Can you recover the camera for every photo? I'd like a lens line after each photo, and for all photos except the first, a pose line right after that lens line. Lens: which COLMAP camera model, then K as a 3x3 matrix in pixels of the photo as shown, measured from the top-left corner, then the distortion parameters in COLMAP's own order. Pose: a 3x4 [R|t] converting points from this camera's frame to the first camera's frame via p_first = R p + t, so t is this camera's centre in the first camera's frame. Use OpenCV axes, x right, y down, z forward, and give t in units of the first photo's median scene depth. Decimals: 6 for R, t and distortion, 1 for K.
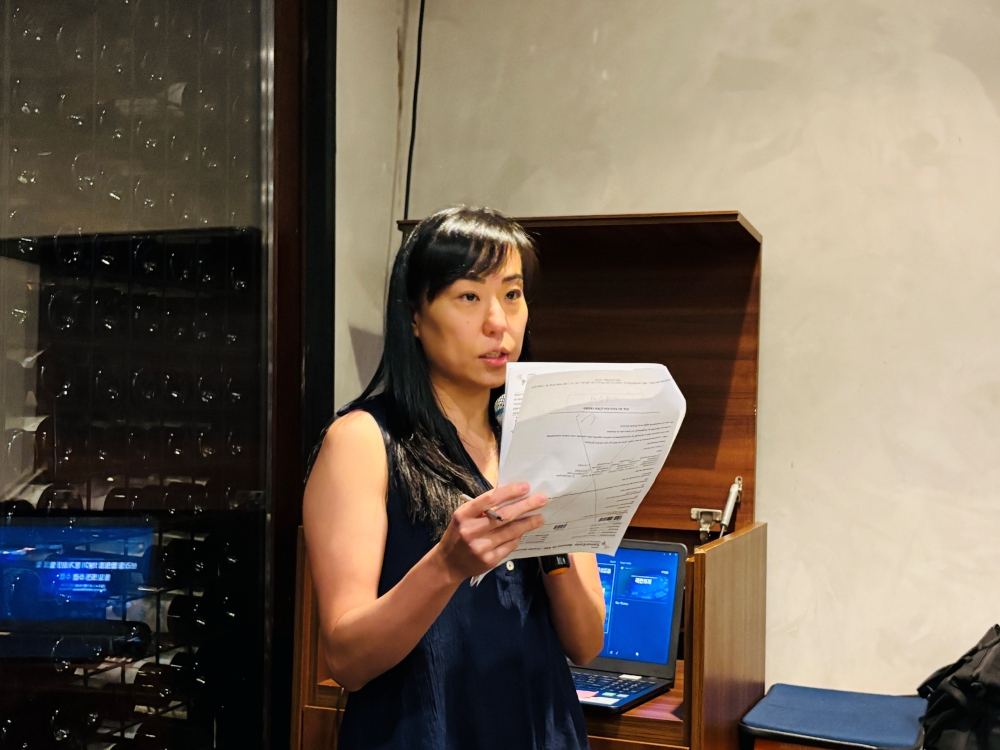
lens RADIAL K [[1369.0, 0, 500.0], [0, 1369.0, 375.0], [0, 0, 1]] dist [0.154128, -0.654334]
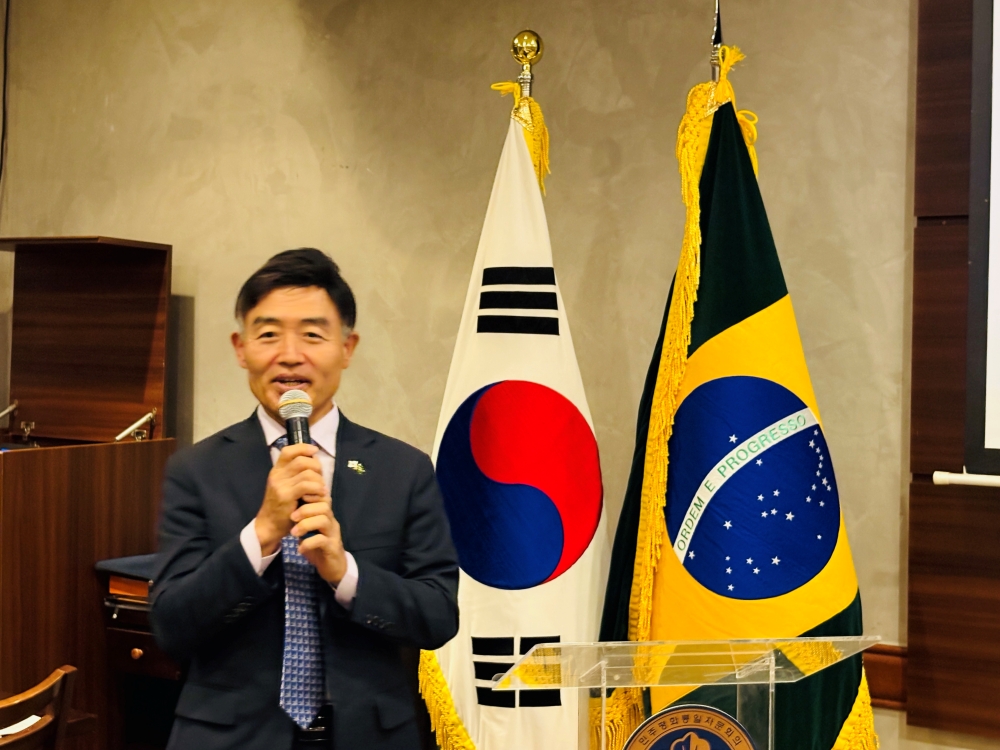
lens RADIAL K [[1571.1, 0, 500.0], [0, 1571.1, 375.0], [0, 0, 1]] dist [0.233190, -0.942129]
pose [[0.967952, 0.003533, -0.251111, 0.934110], [0.008242, 0.998915, 0.045825, -0.036030], [0.251000, -0.046426, 0.966873, -0.540414]]
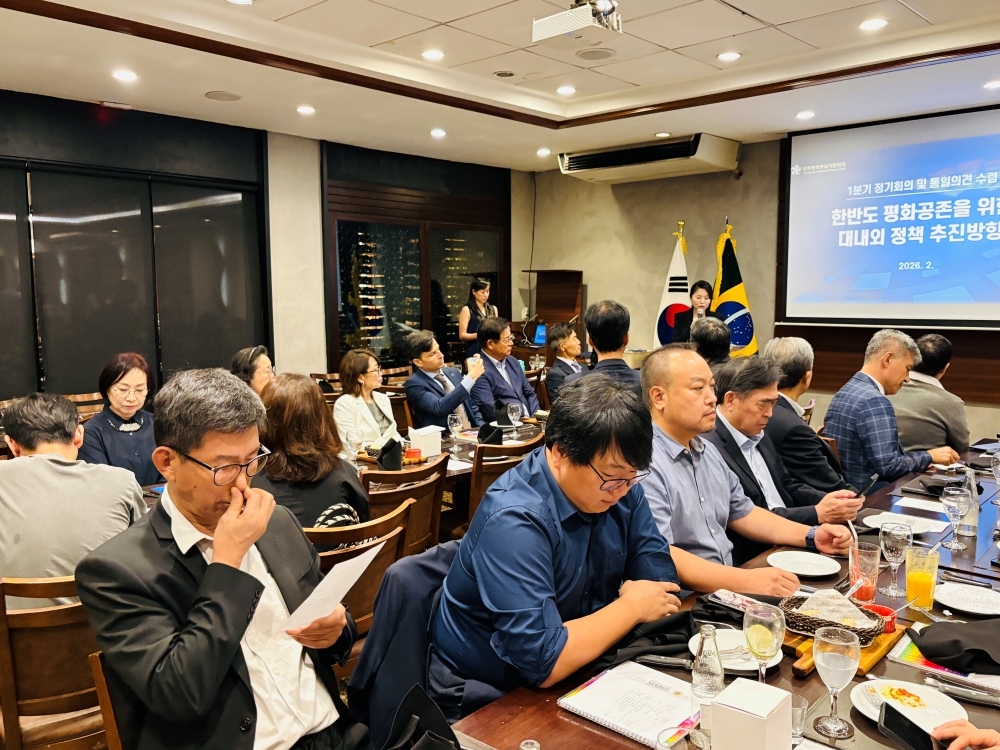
lens RADIAL K [[846.6, 0, 500.0], [0, 846.6, 375.0], [0, 0, 1]] dist [0.029397, 0.000280]
pose [[0.905396, 0.026292, -0.423752, 1.309164], [0.019437, 0.994467, 0.103234, -0.041037], [0.424122, -0.101704, 0.899876, -2.186489]]
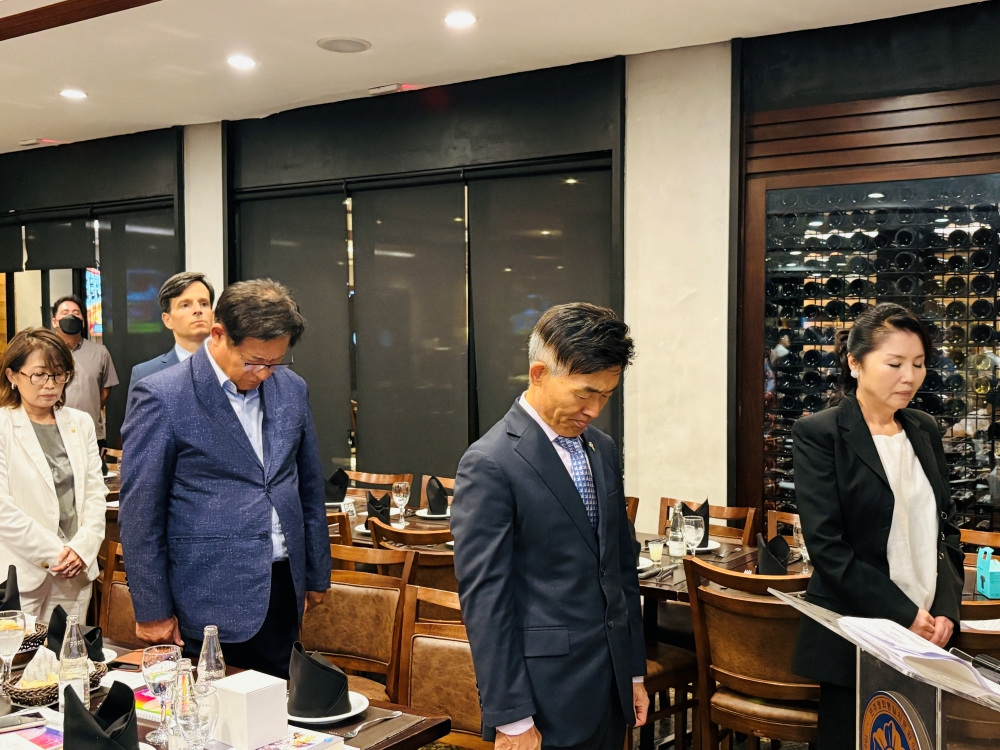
lens RADIAL K [[1115.5, 0, 500.0], [0, 1115.5, 375.0], [0, 0, 1]] dist [0.024295, 0.011965]
pose [[-0.278823, 0.024267, -0.960036, 1.481263], [0.007224, 0.999705, 0.023172, -0.020122], [0.960315, -0.000474, -0.278916, 0.247011]]
